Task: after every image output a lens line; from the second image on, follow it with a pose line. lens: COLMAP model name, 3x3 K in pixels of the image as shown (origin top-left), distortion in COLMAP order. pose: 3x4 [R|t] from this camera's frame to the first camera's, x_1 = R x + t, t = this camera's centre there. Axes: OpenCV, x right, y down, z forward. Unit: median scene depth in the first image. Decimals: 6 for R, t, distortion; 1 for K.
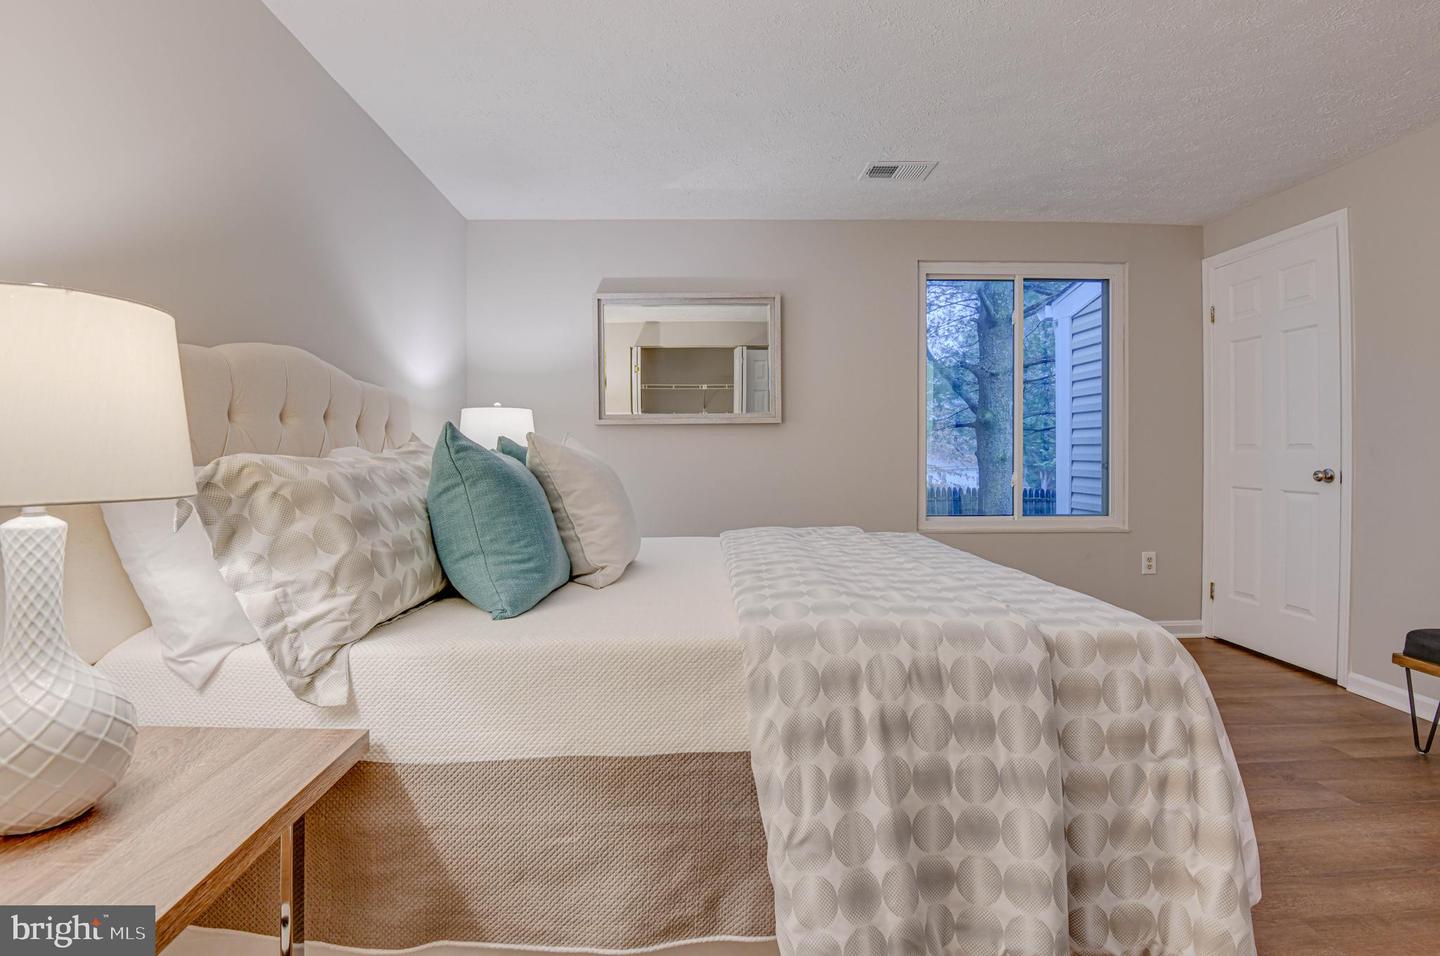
lens RADIAL K [[681.1, 0, 714.5], [0, 681.1, 456.4], [0, 0, 1]] dist [-0.033885, 0.000088]
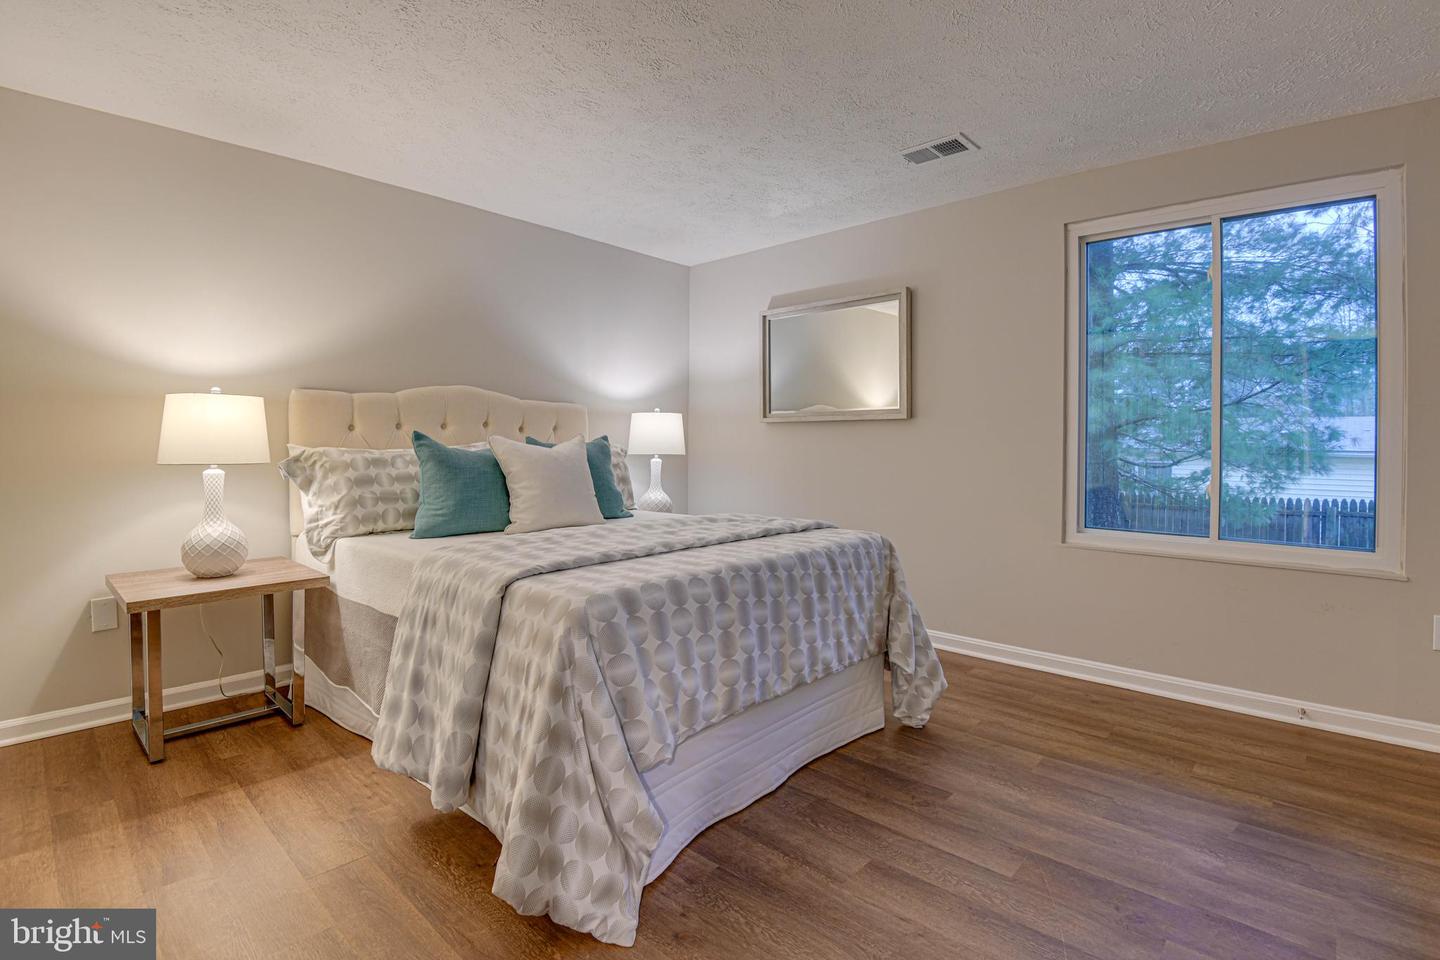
lens RADIAL K [[679.1, 0, 723.2], [0, 679.1, 448.0], [0, 0, 1]] dist [-0.036182, 0.000065]
pose [[0.720931, 0.012407, -0.692895, 1.814984], [-0.010803, 0.999919, 0.006665, -0.030211], [0.692922, 0.002680, 0.721007, 0.315564]]
